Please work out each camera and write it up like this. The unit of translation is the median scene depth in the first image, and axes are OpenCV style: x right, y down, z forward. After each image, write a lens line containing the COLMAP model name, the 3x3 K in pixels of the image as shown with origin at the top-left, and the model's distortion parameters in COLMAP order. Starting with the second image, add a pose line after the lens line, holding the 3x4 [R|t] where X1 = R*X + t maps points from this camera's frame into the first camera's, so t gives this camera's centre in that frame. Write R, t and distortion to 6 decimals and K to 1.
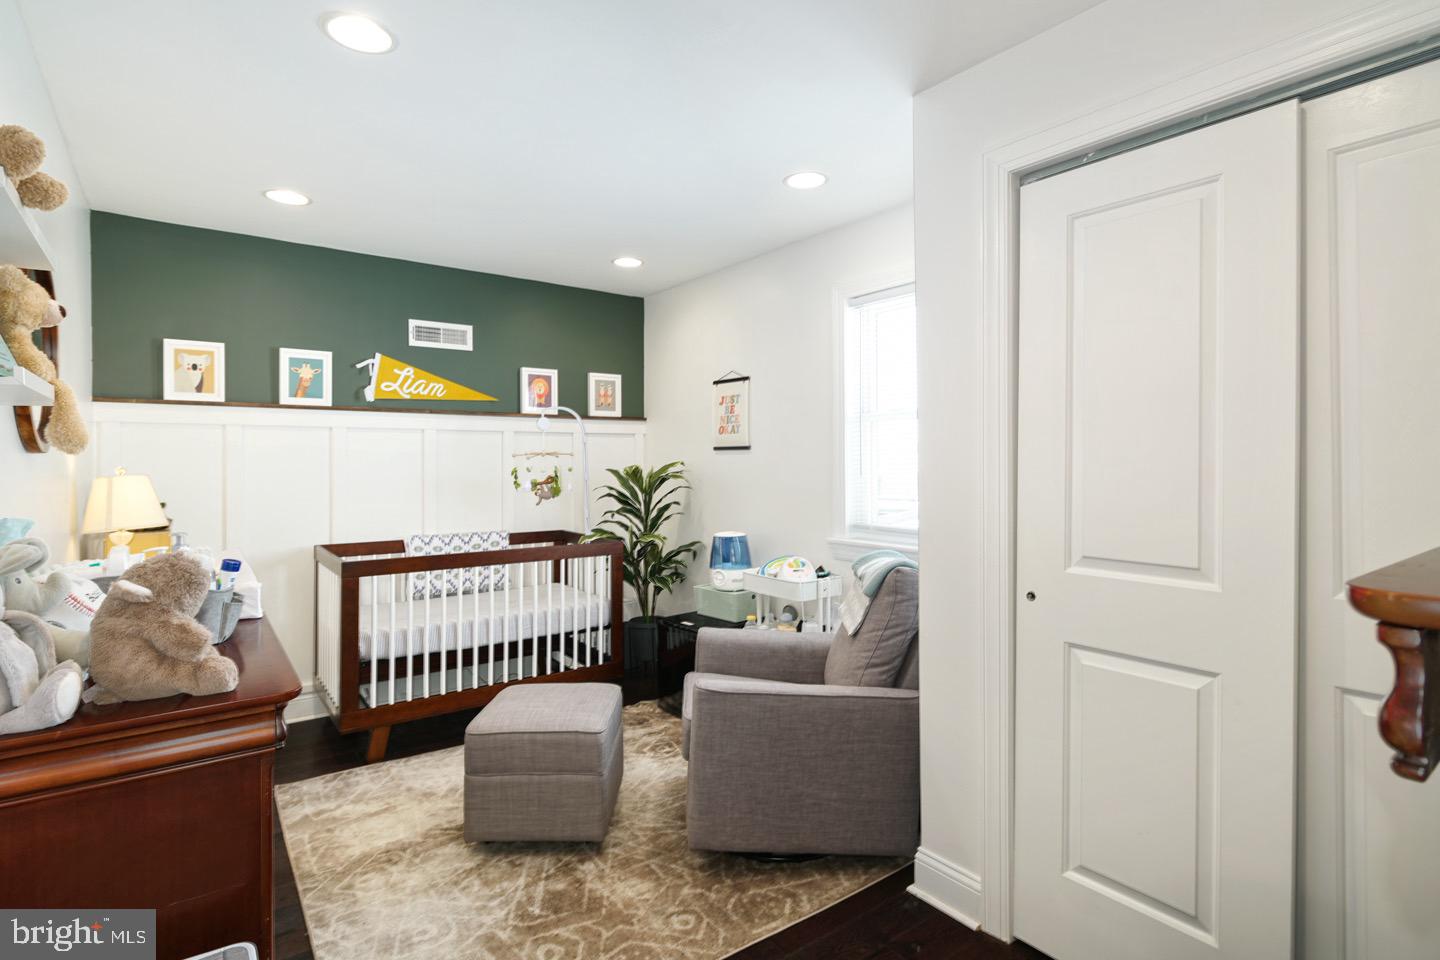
lens RADIAL K [[697.0, 0, 735.3], [0, 697.0, 469.0], [0, 0, 1]] dist [0.000472, 0.000559]
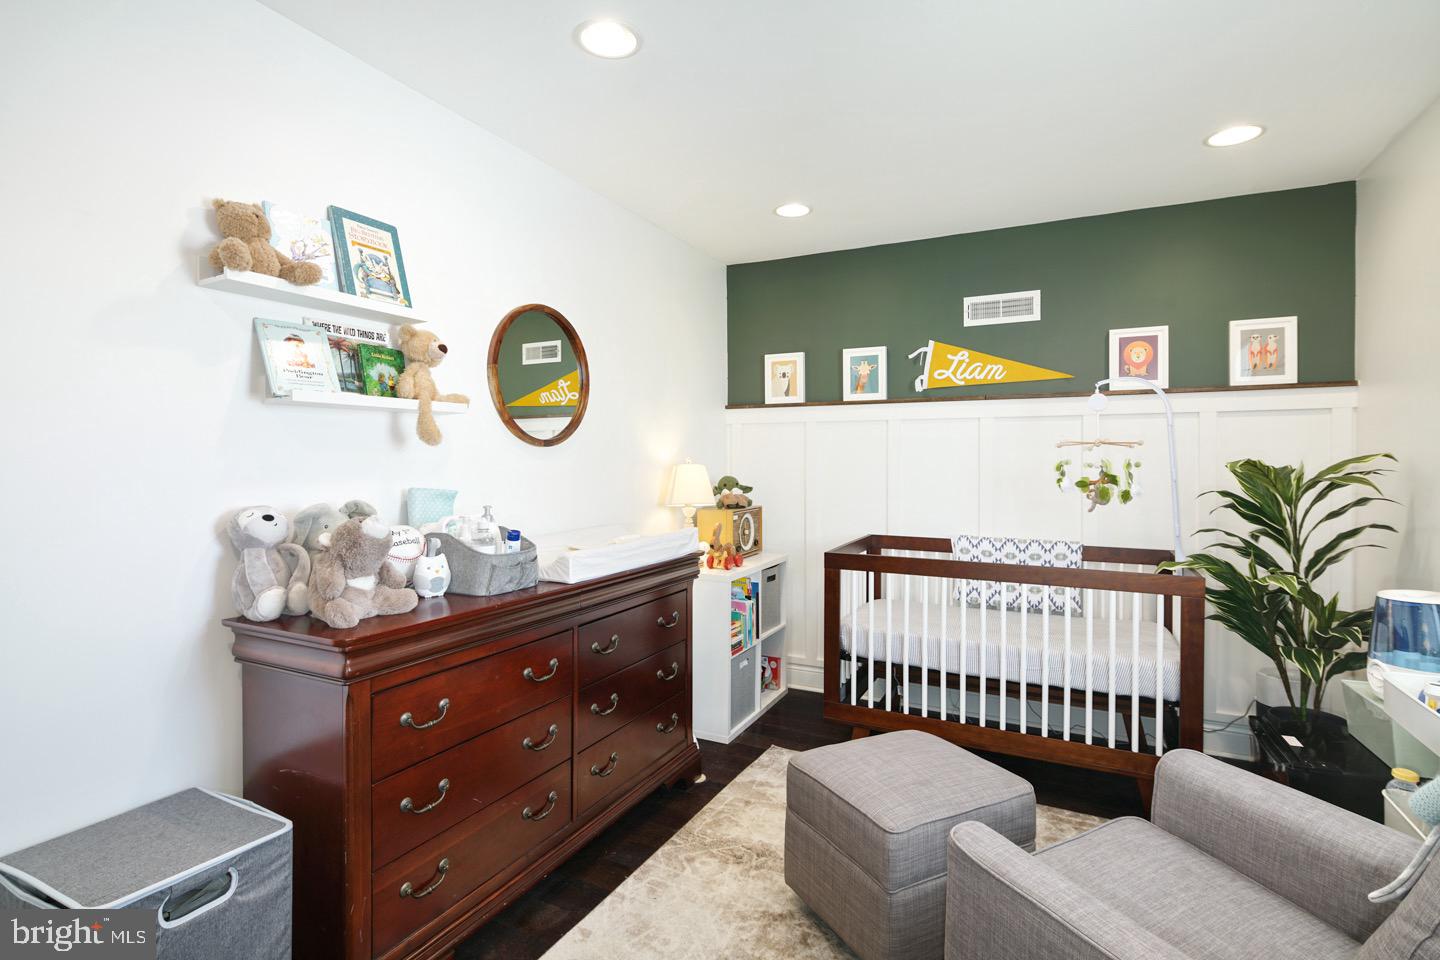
lens RADIAL K [[697.0, 0, 728.1], [0, 697.0, 470.9], [0, 0, 1]] dist [0.000472, 0.000559]
pose [[0.439897, 0.016296, -0.897901, 0.221438], [-0.012870, 0.999847, 0.011841, 0.004298], [0.897956, 0.006348, 0.440039, 0.332502]]
